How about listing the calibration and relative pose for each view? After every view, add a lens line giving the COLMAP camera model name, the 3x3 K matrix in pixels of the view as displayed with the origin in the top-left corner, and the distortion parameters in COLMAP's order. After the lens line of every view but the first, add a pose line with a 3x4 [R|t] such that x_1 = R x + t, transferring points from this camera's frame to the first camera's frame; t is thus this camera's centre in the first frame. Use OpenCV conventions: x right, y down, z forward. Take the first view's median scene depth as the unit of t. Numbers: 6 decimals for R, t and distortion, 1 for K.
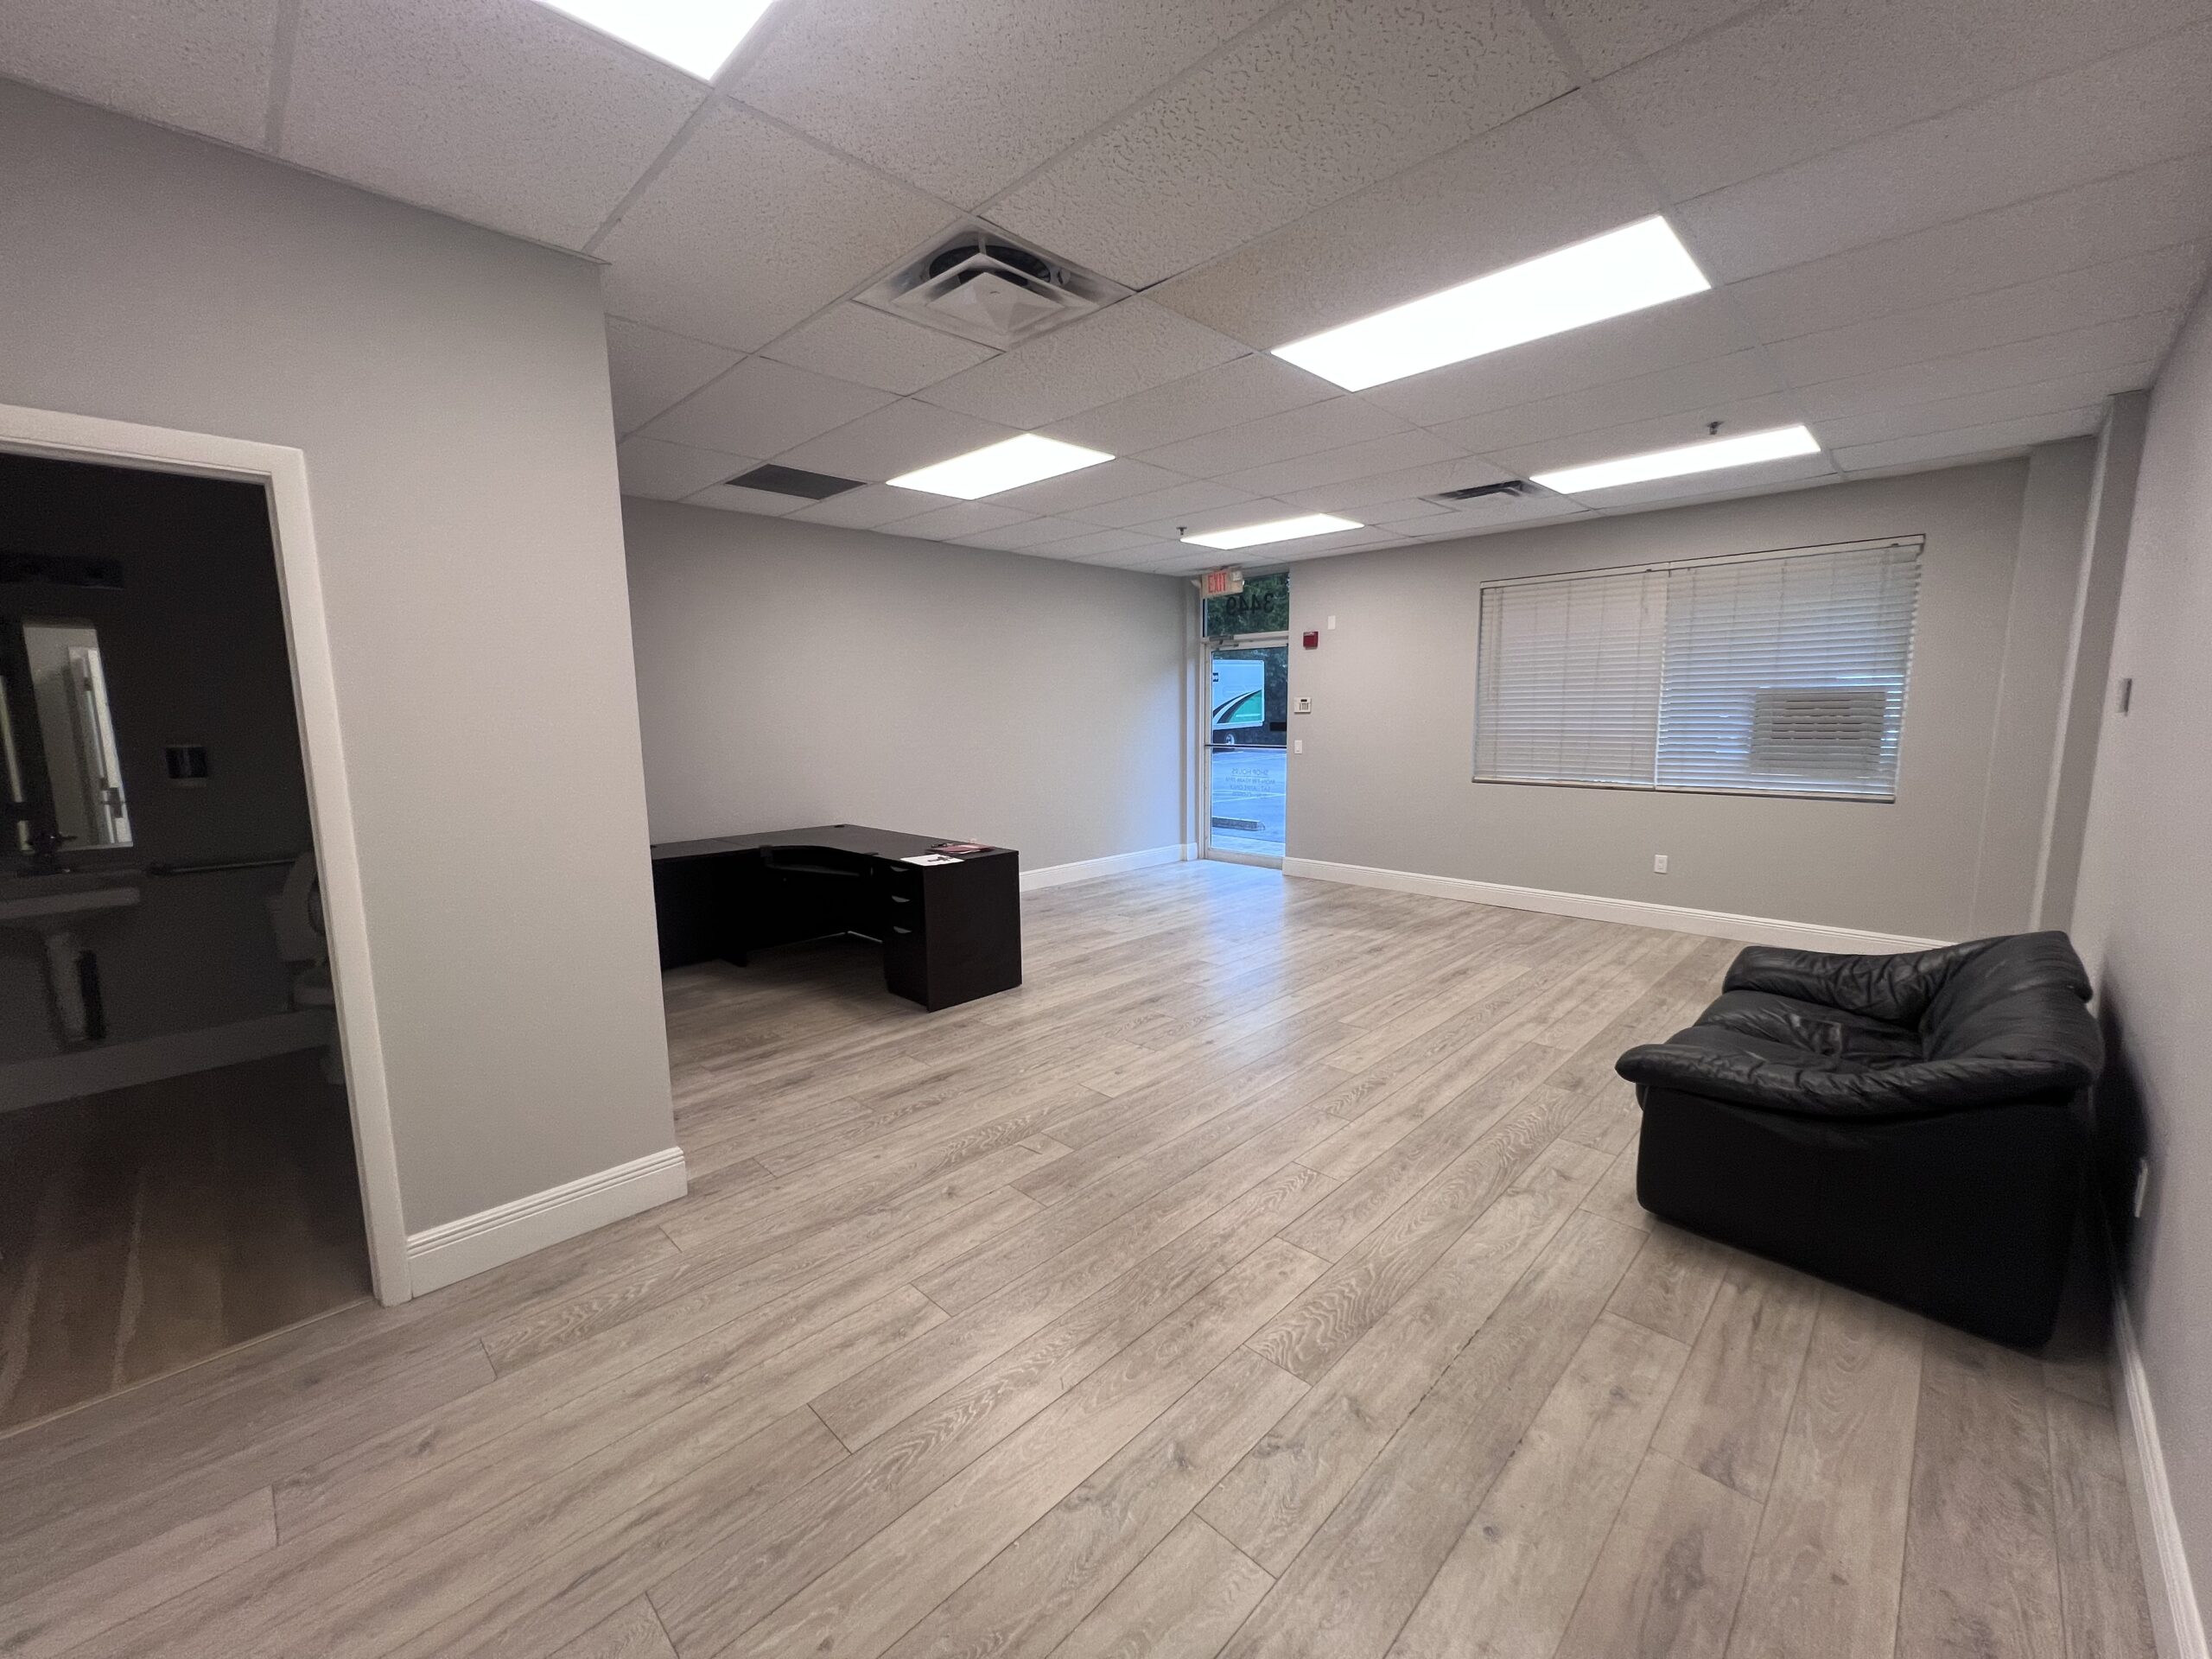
lens RADIAL K [[886.0, 0, 1108.3], [0, 886.0, 834.0], [0, 0, 1]] dist [-0.002414, 0.000569]
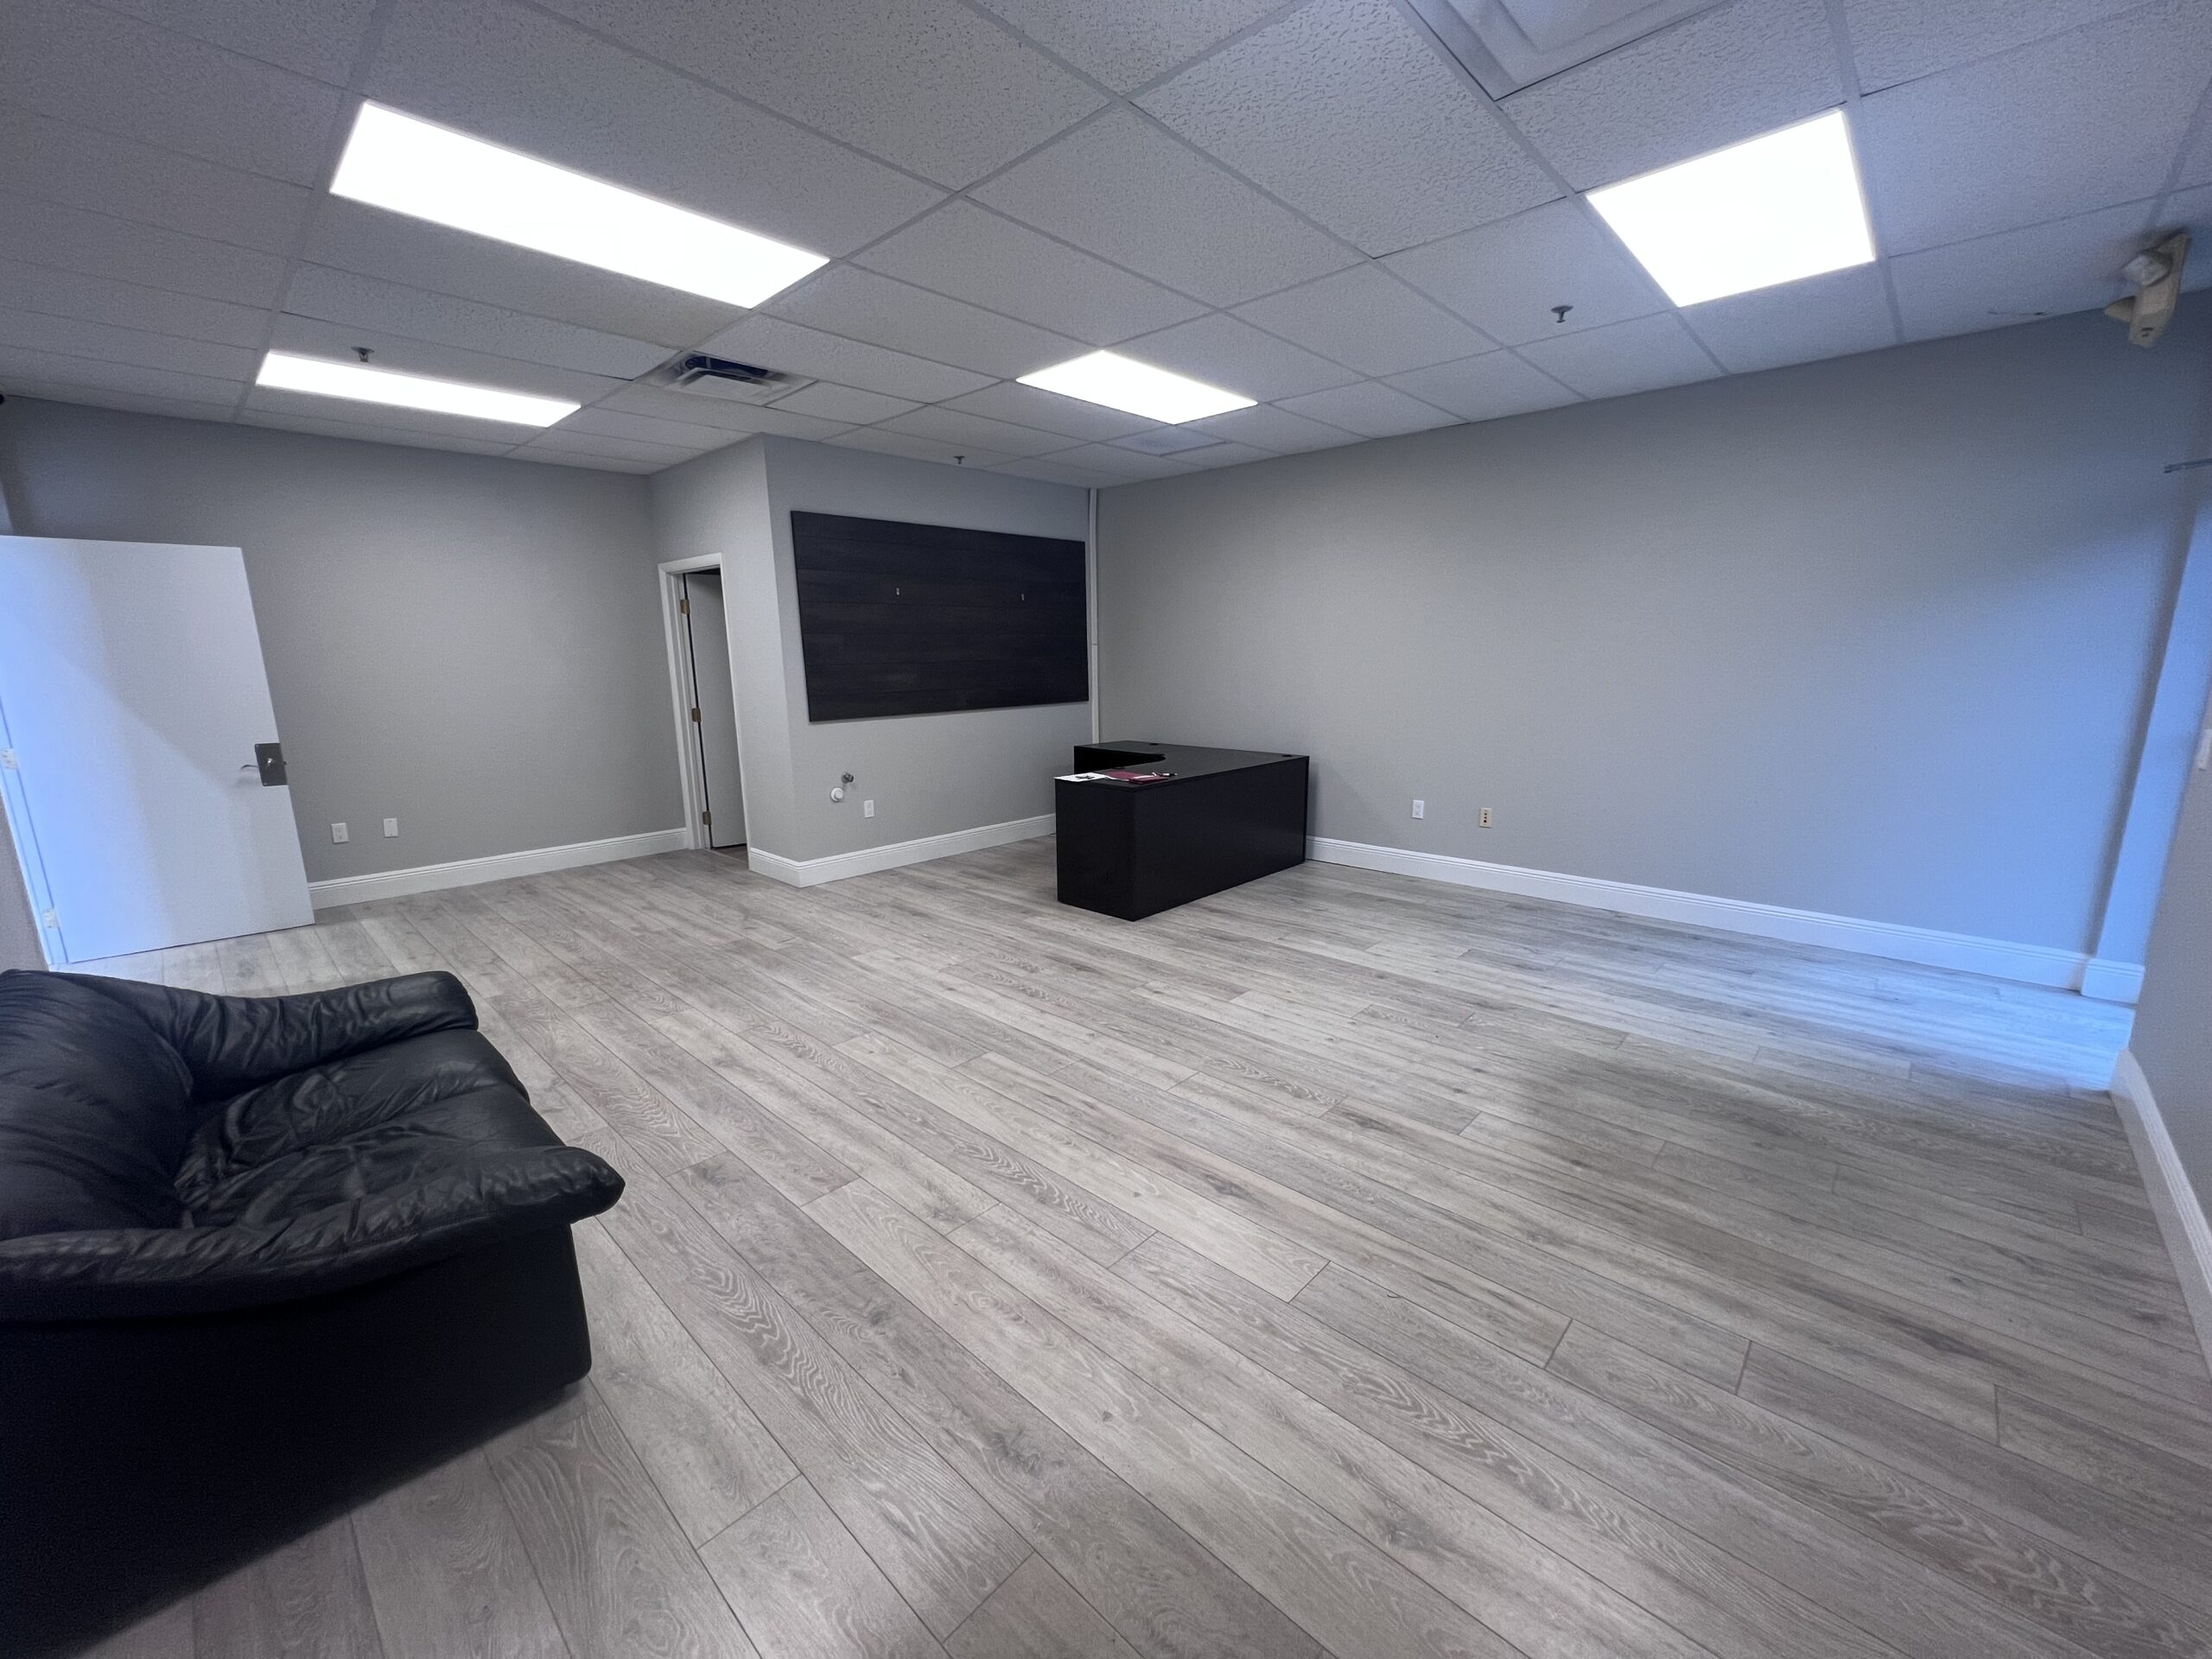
lens RADIAL K [[886.0, 0, 1108.3], [0, 886.0, 834.0], [0, 0, 1]] dist [-0.002414, 0.000569]
pose [[0.023115, 0.215549, -0.976219, 0.977798], [-0.130775, 0.968742, 0.210801, -0.151193], [0.991143, 0.122793, 0.050581, 1.037565]]
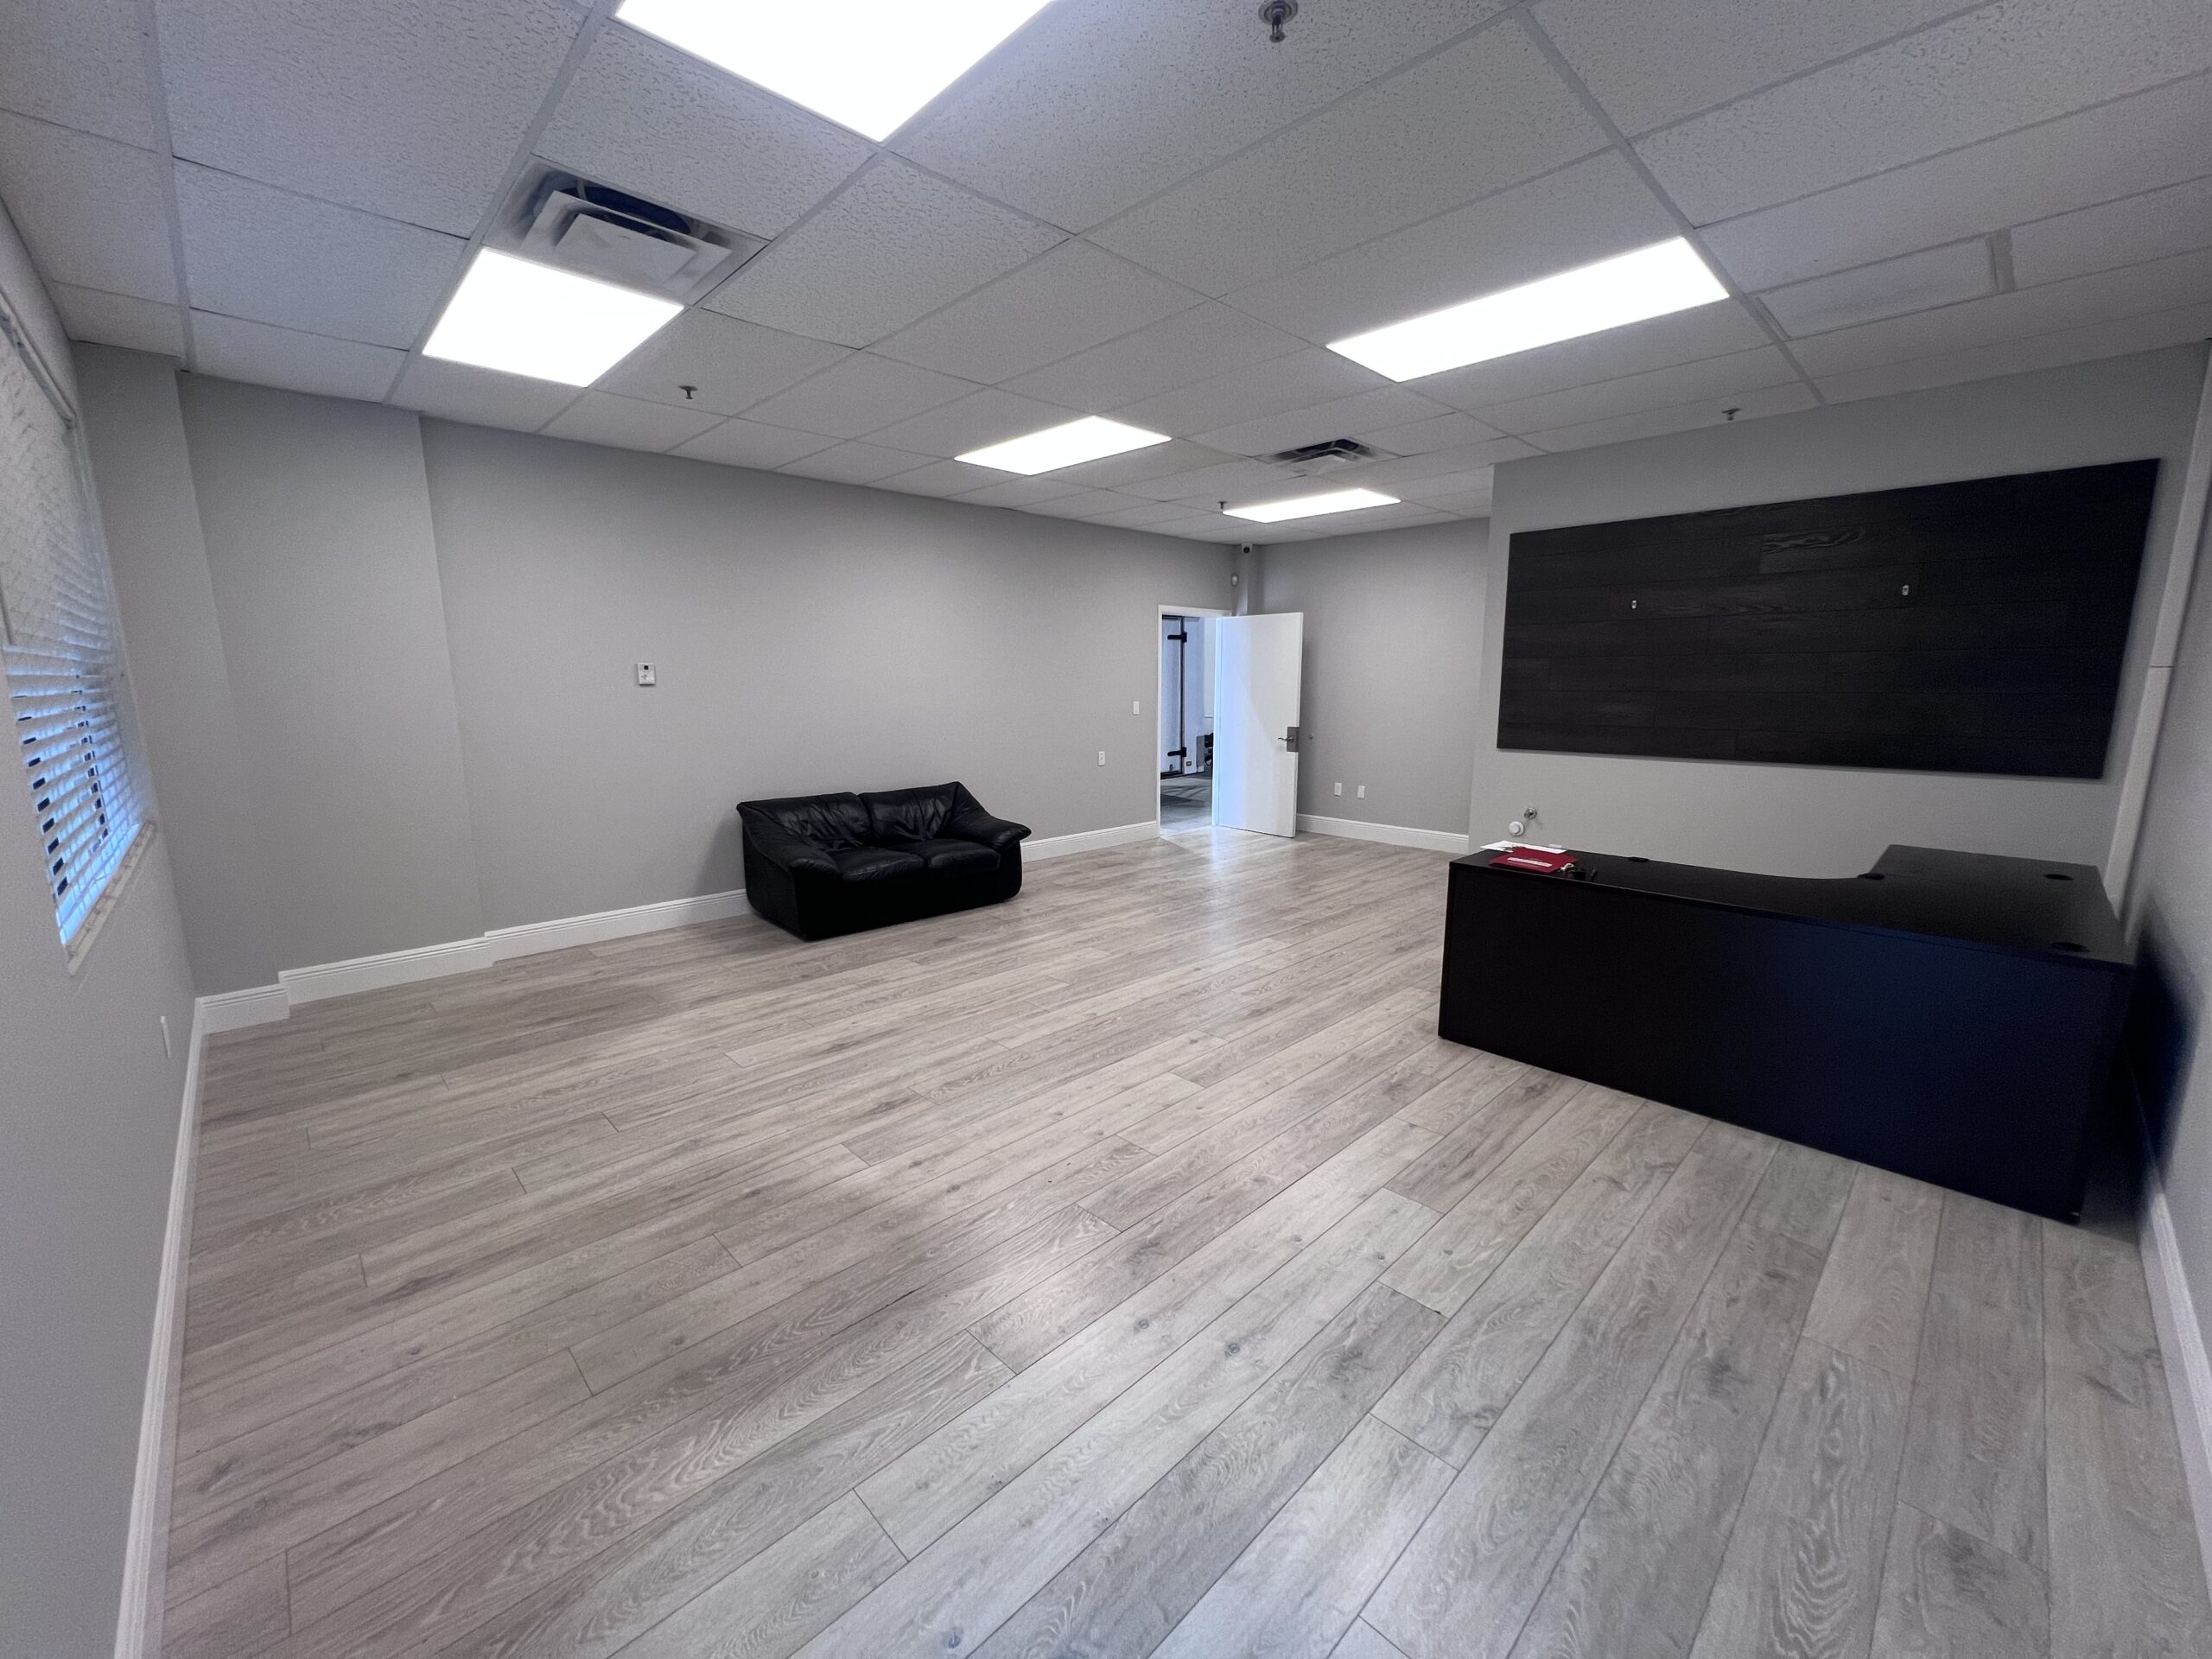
lens RADIAL K [[886.0, 0, 1108.3], [0, 886.0, 834.0], [0, 0, 1]] dist [-0.002414, 0.000569]
pose [[-0.999650, 0.009800, 0.024554, 0.187423], [0.017014, 0.949354, 0.313747, -0.270060], [-0.020236, 0.314055, -0.949189, 1.905077]]
